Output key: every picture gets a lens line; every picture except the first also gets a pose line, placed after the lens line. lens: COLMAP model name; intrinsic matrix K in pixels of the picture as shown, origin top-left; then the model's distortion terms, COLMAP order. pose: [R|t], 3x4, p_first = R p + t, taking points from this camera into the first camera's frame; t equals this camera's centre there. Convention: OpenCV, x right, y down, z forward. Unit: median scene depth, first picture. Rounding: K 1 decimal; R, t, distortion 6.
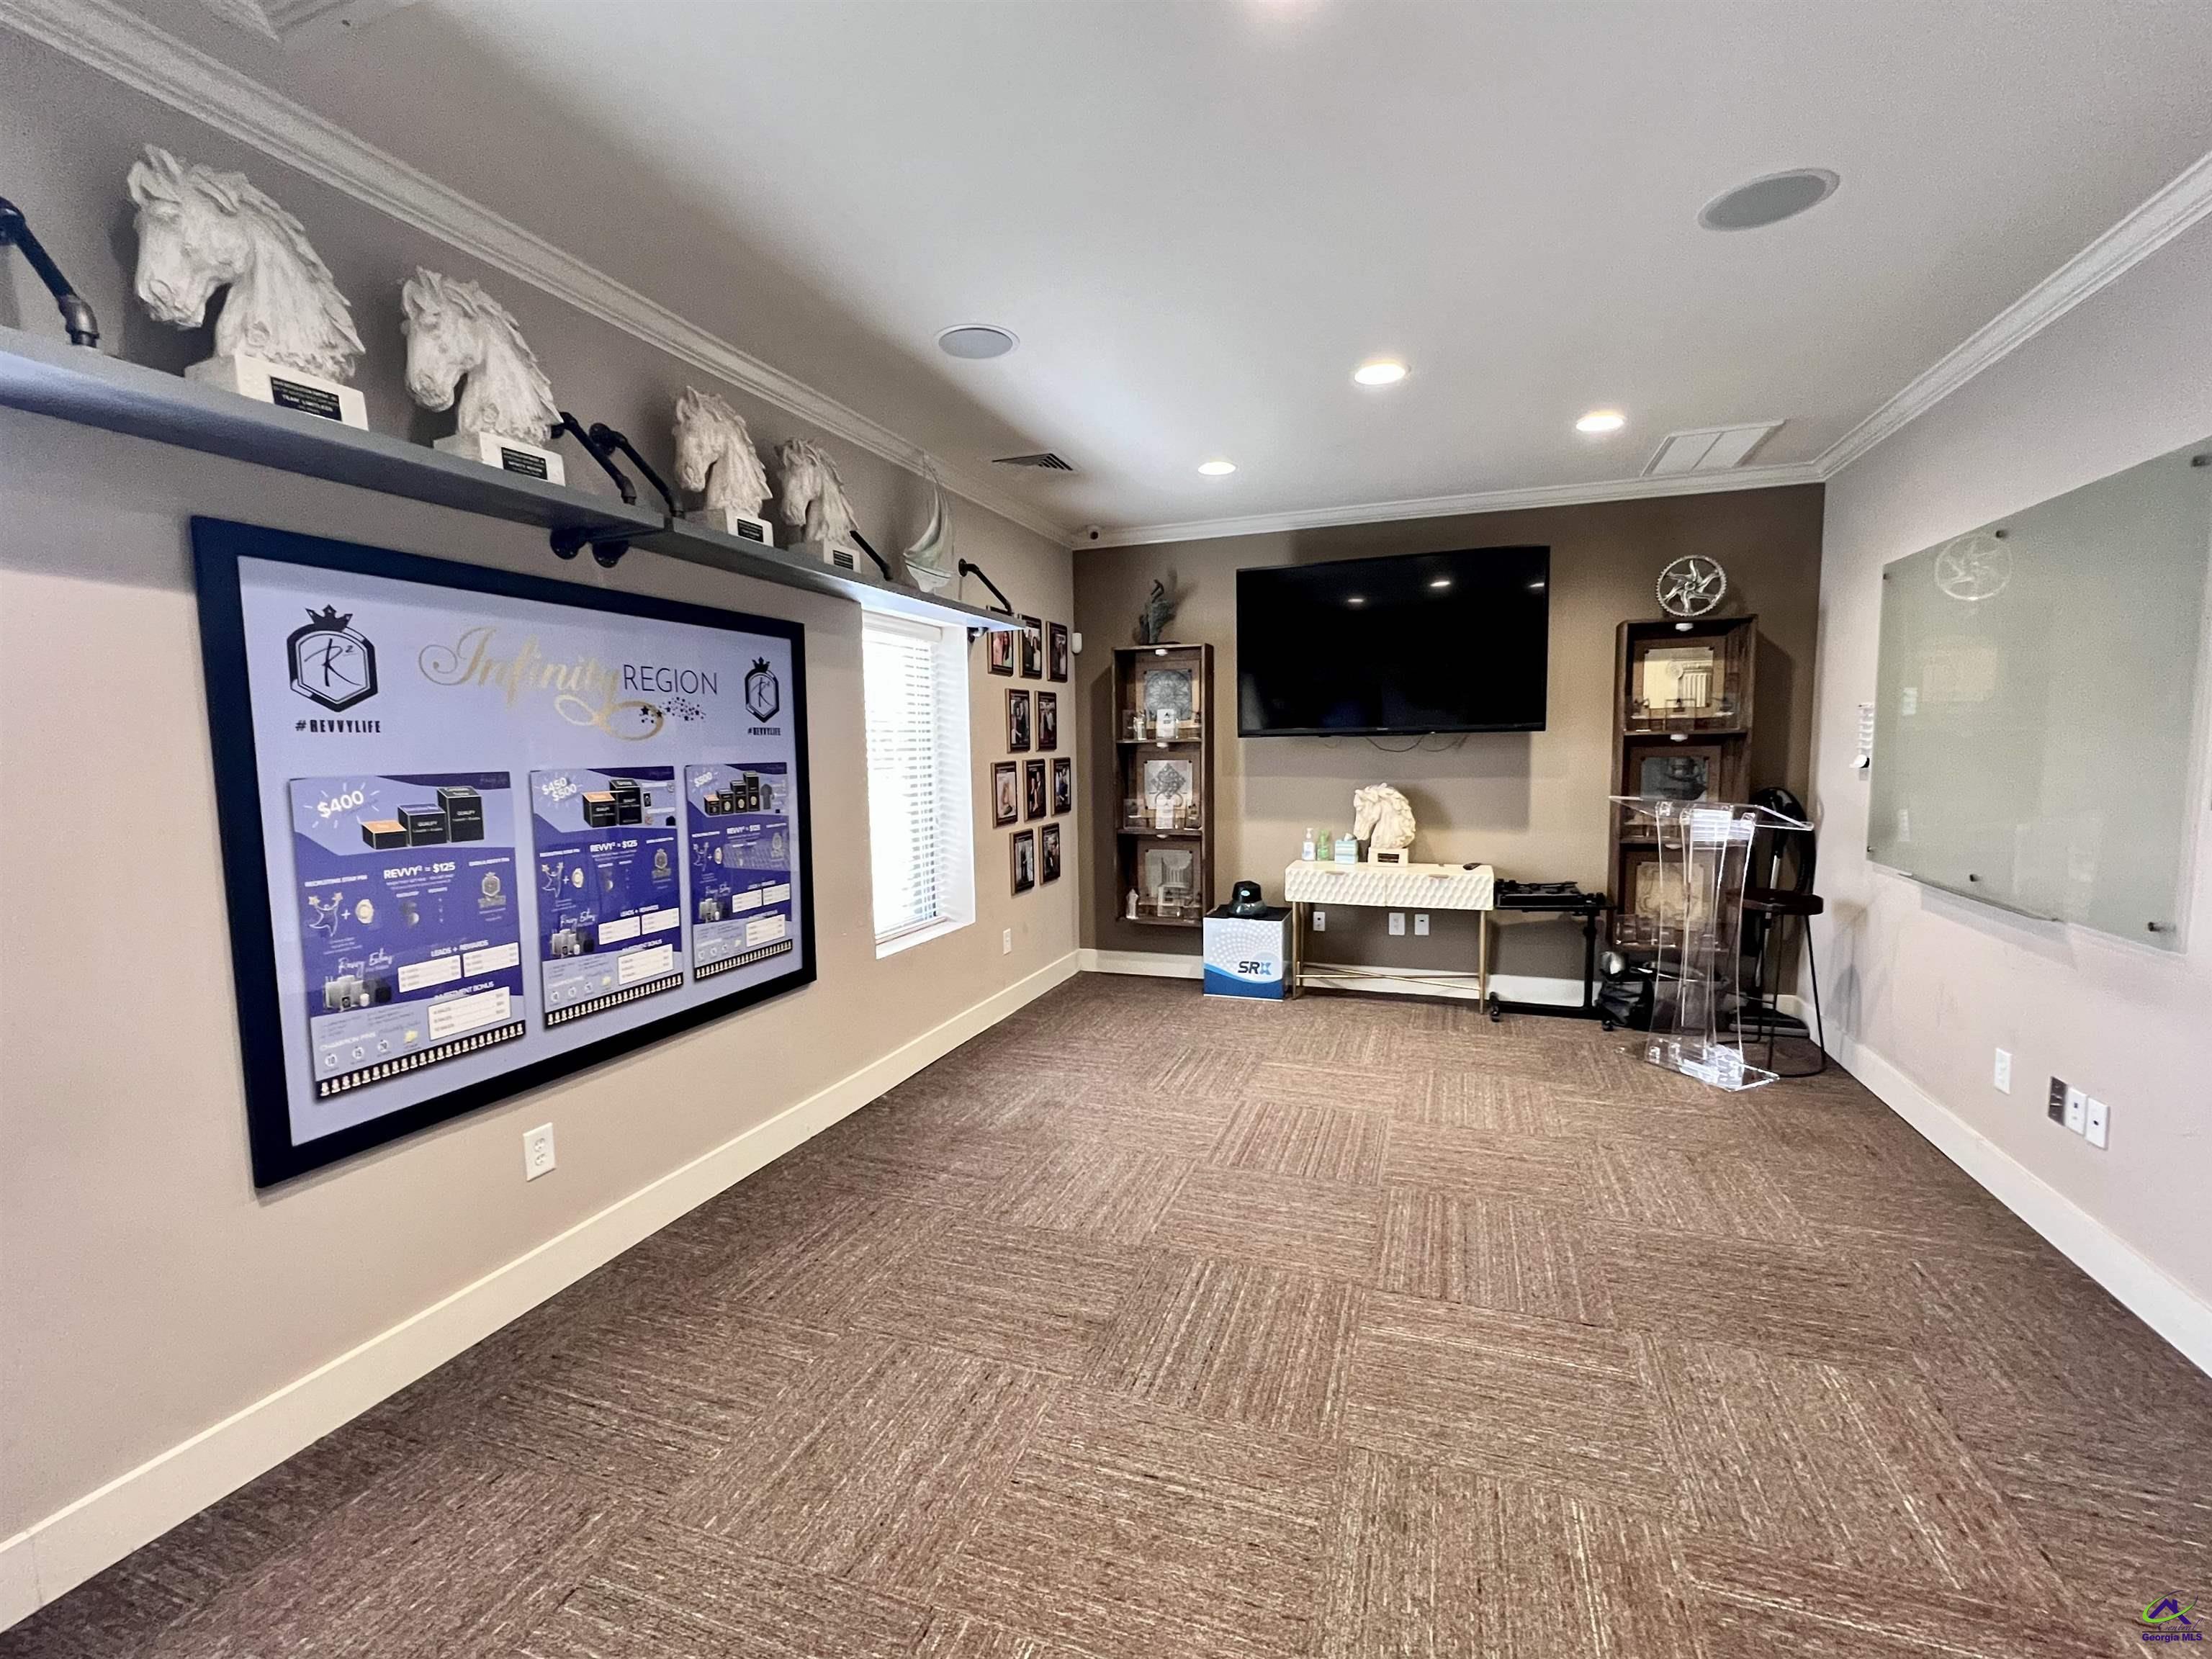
lens RADIAL K [[945.2, 0, 1108.5], [0, 945.2, 831.4], [0, 0, 1]] dist [-0.002159, 0.000168]
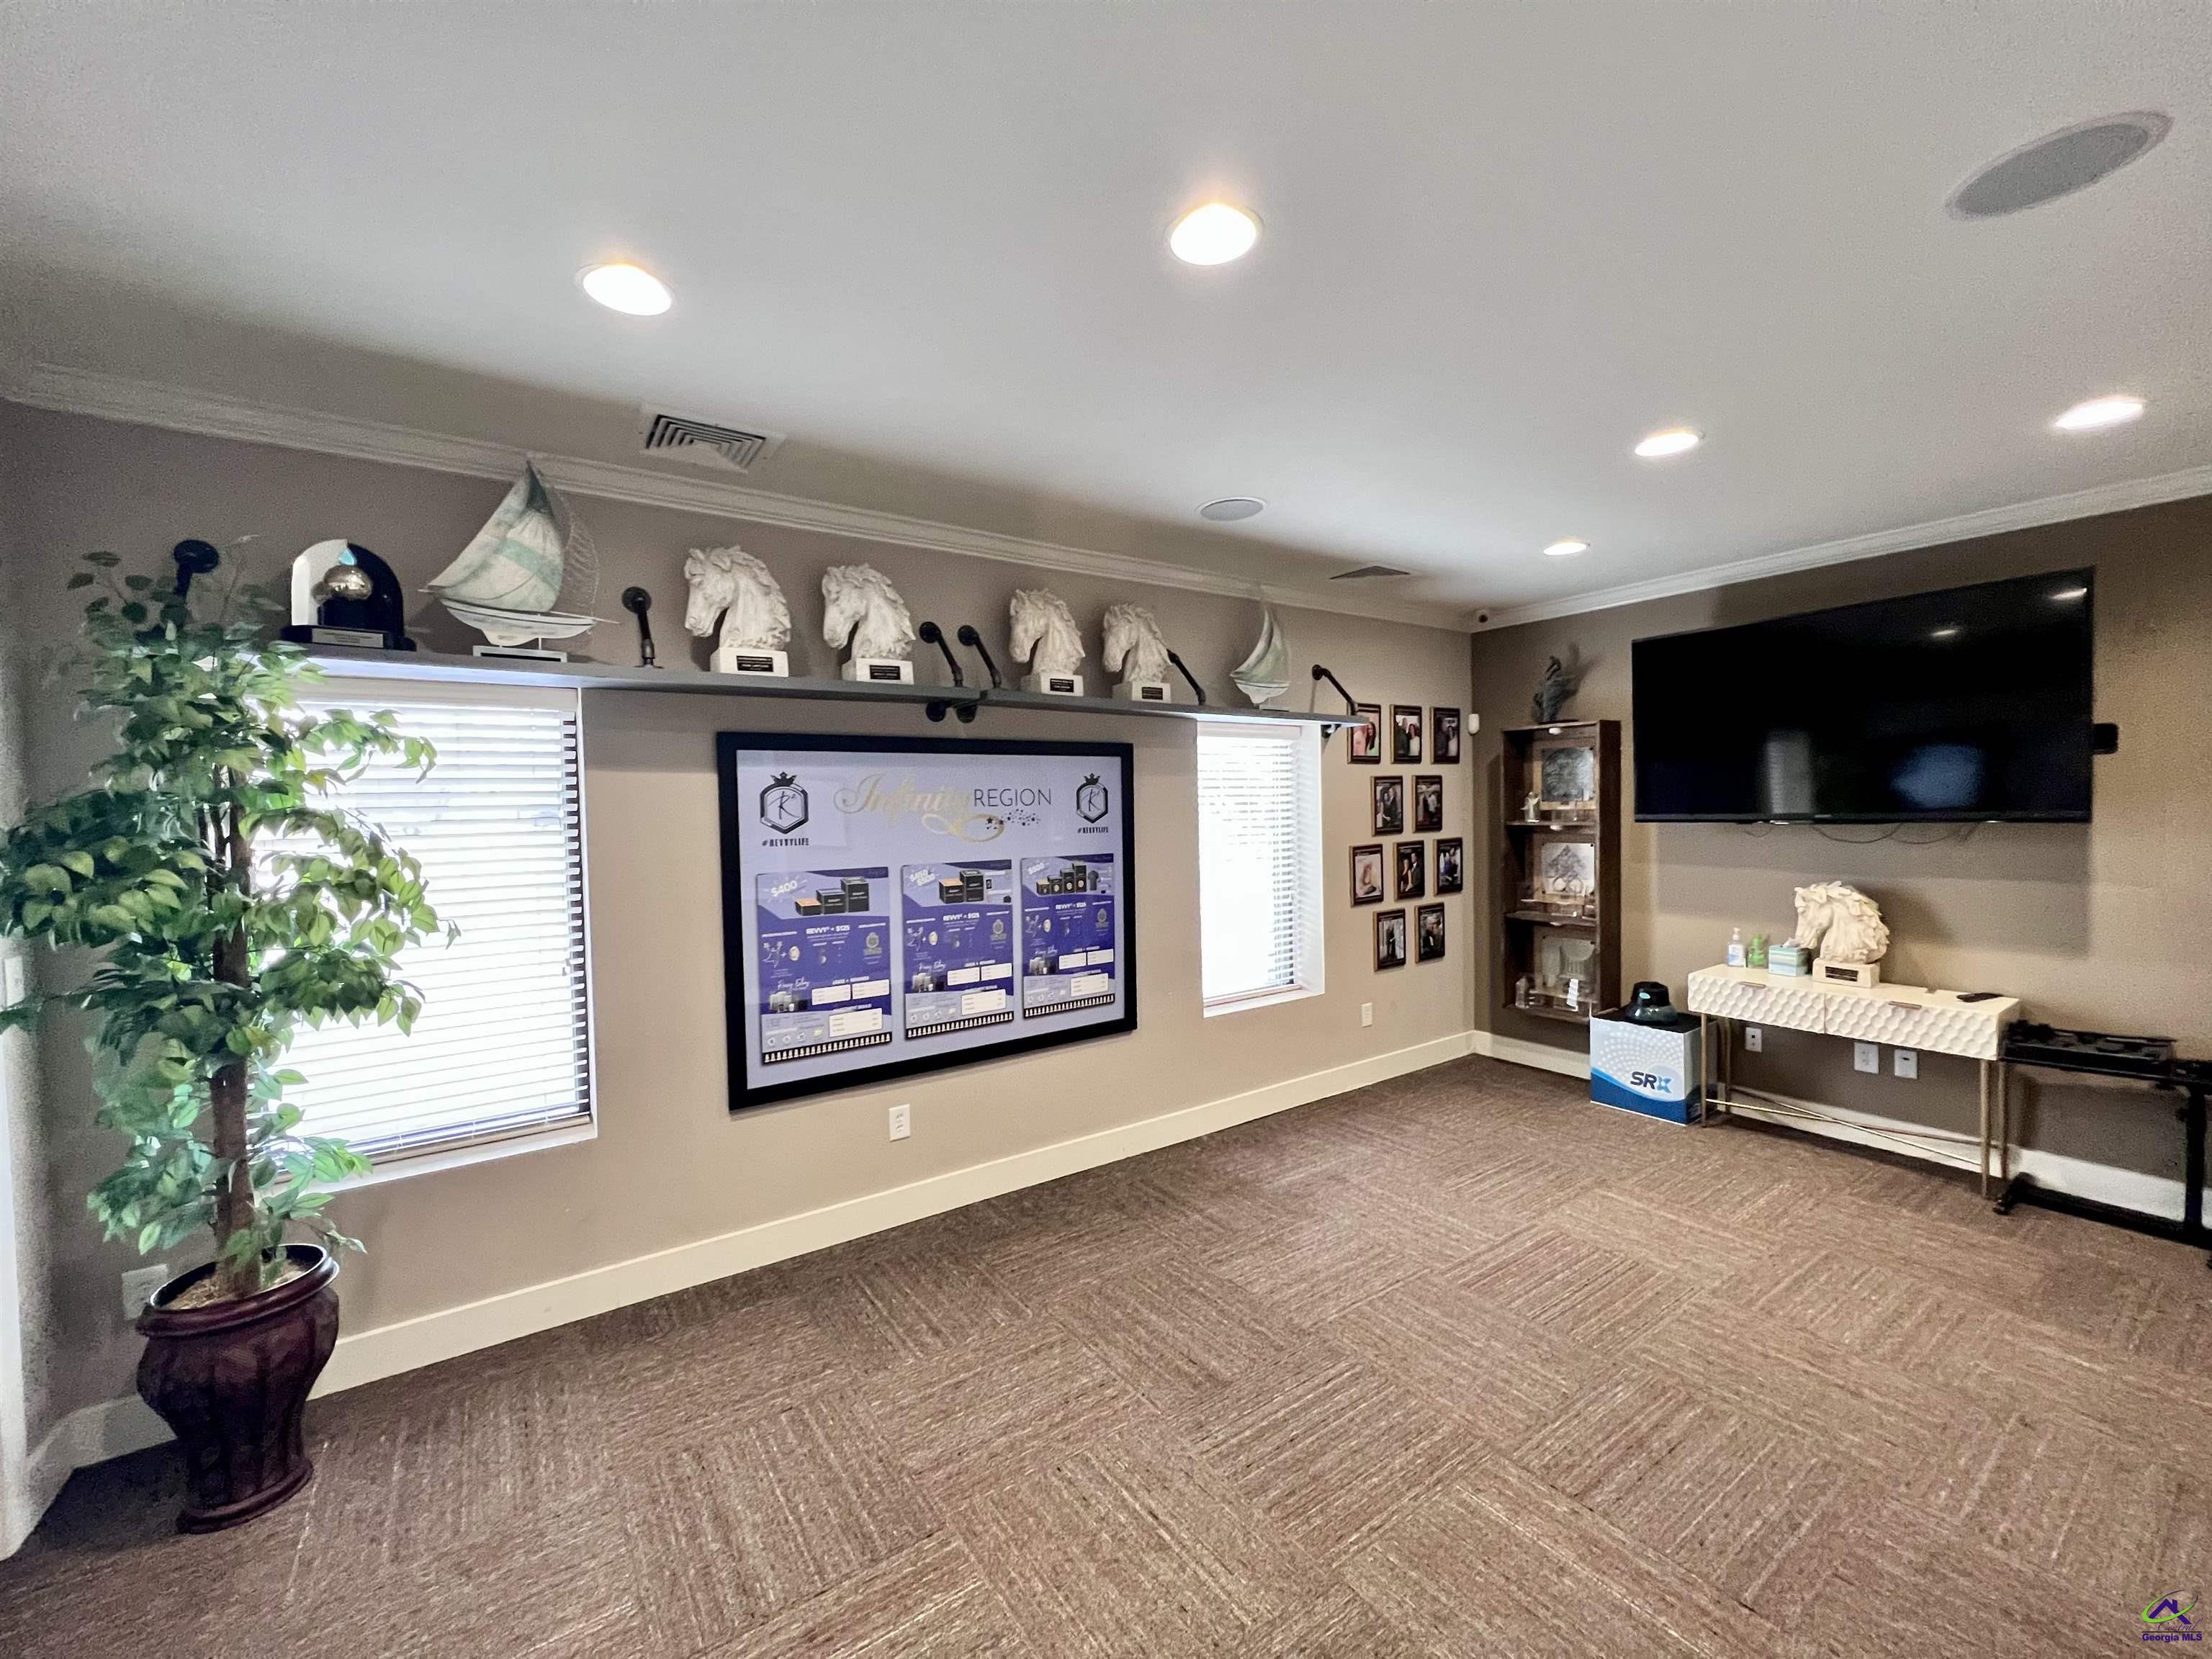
lens RADIAL K [[886.5, 0, 1106.0], [0, 886.5, 829.5], [0, 0, 1]] dist [-0.000319, 0.000362]
pose [[0.816959, 0.014333, -0.576518, 0.348670], [-0.044313, 0.998296, -0.037975, -0.061549], [0.574991, 0.056571, 0.816202, 0.021961]]
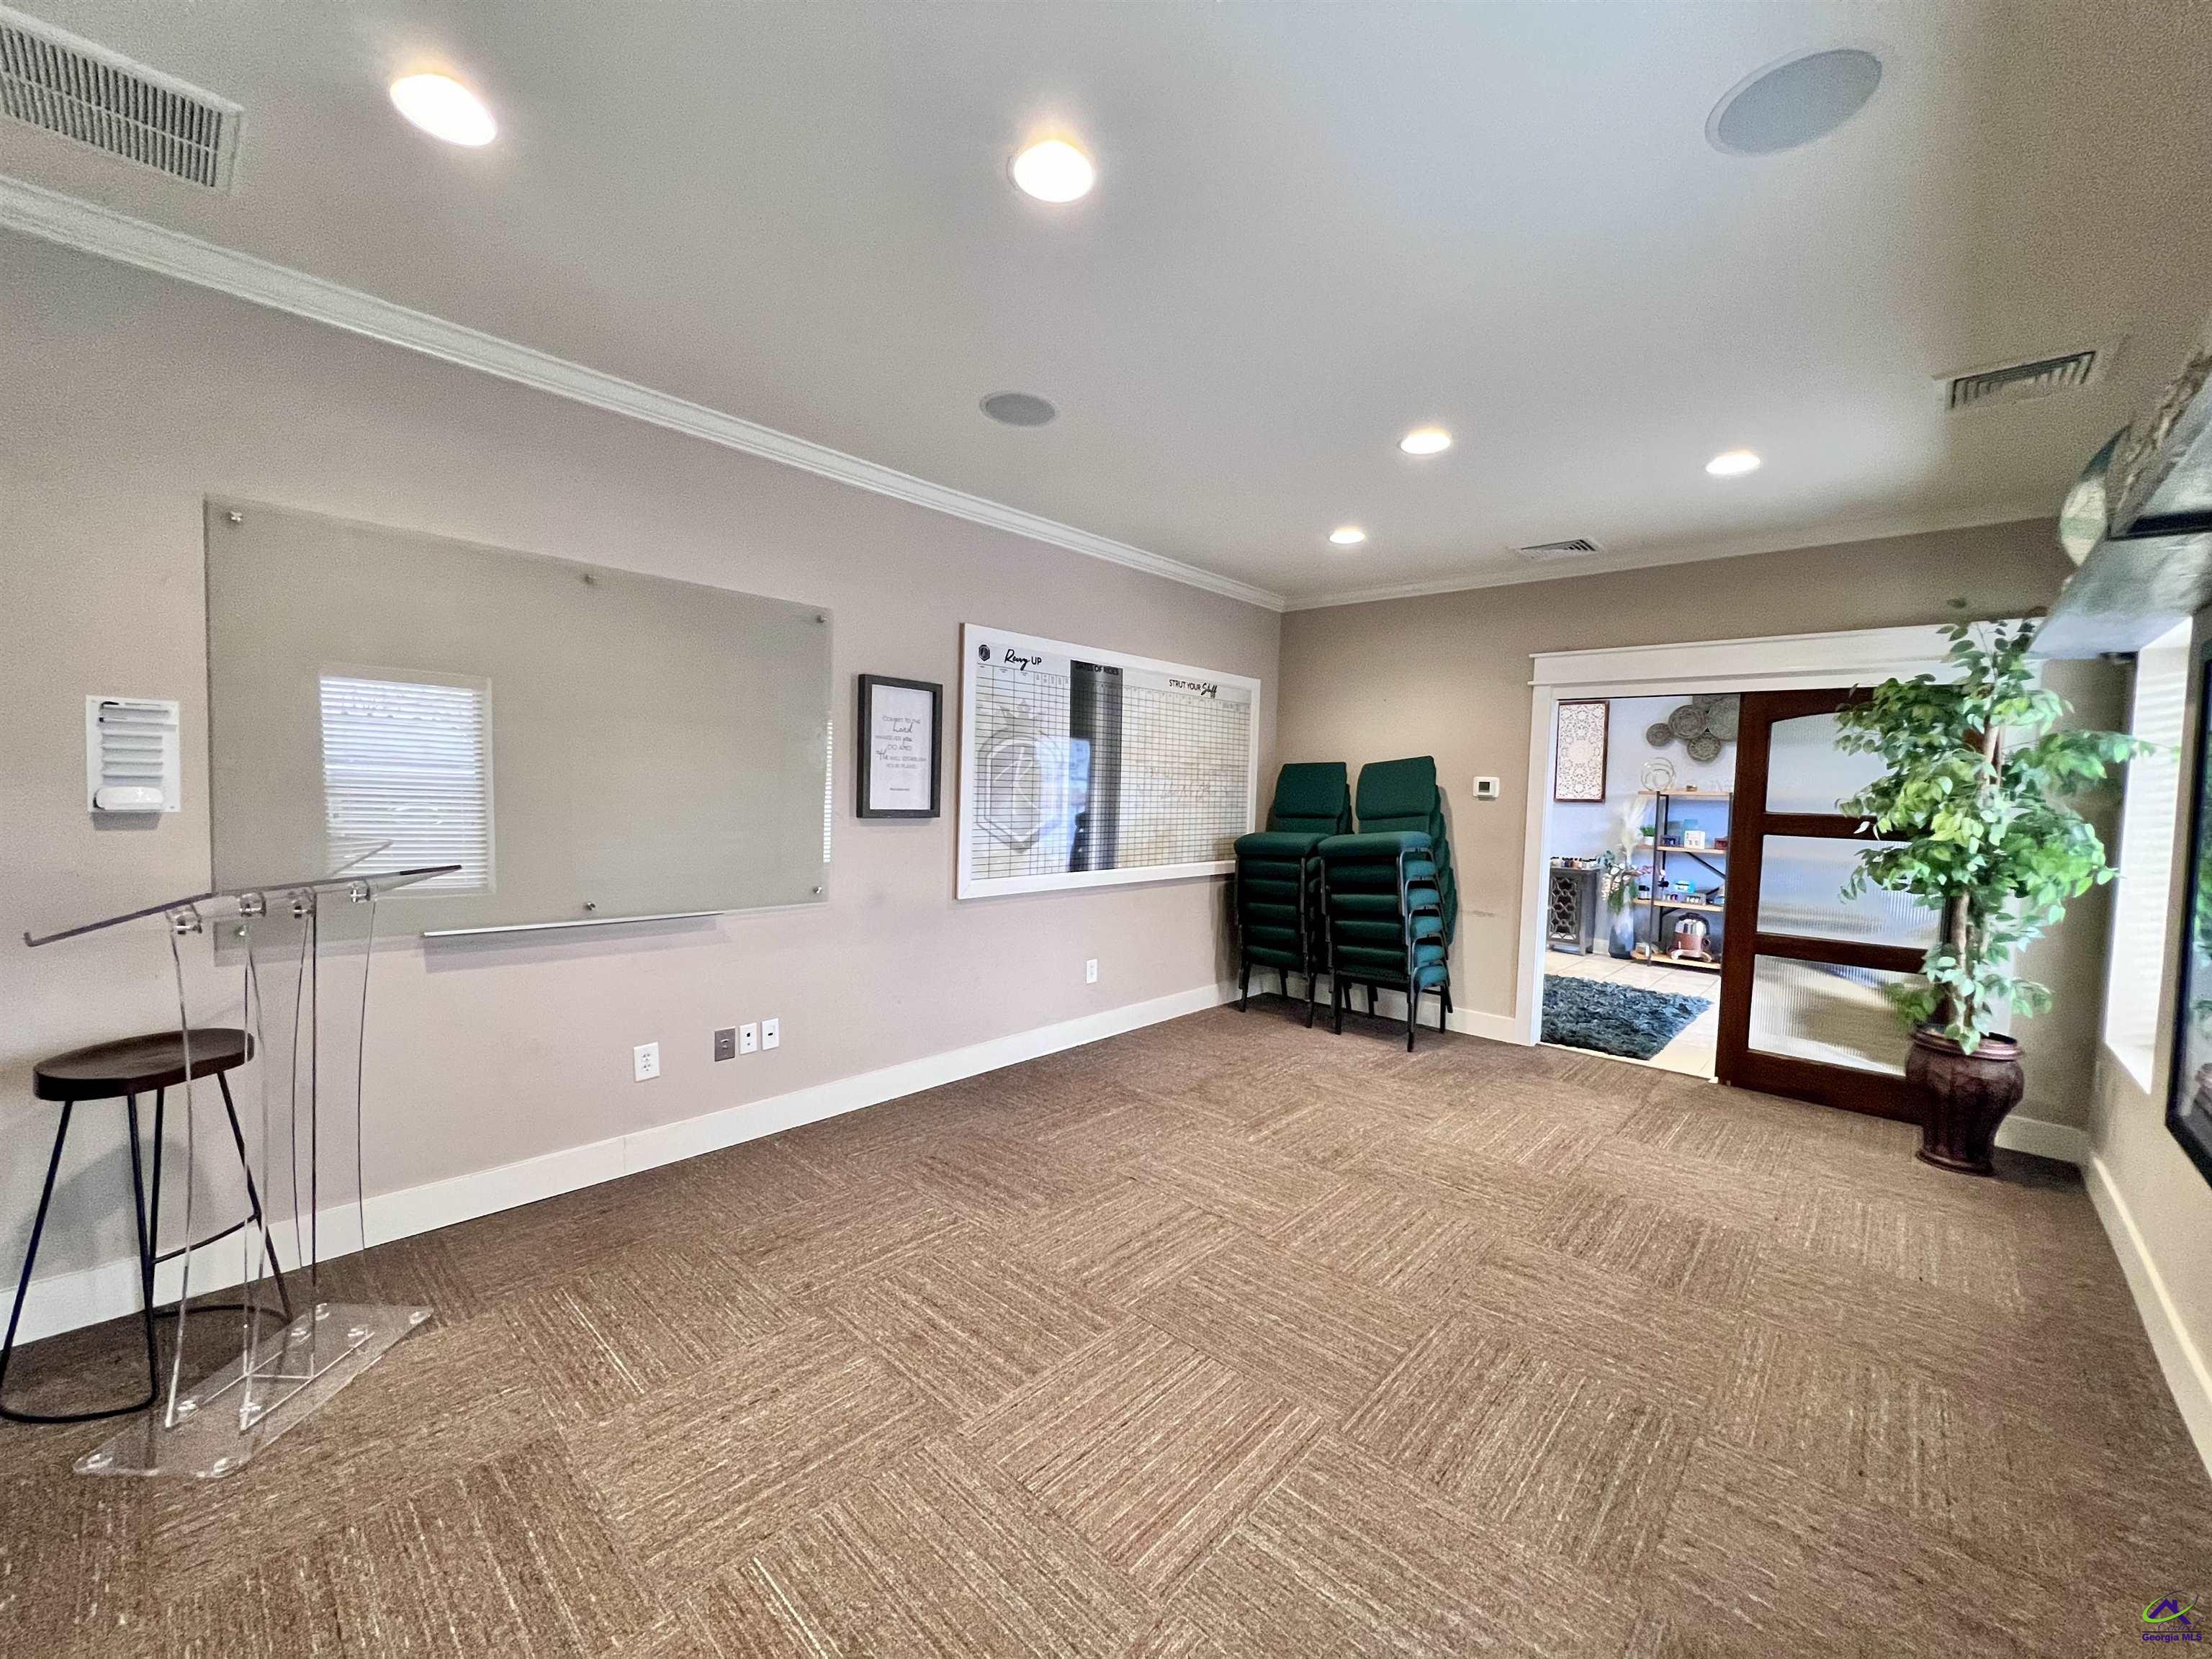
lens RADIAL K [[886.5, 0, 1106.0], [0, 886.5, 829.5], [0, 0, 1]] dist [-0.000319, 0.000362]
pose [[-0.922044, -0.030237, 0.385903, 0.020702], [0.020925, 0.991593, 0.127690, -0.142184], [-0.386520, 0.125811, -0.913660, 1.582074]]
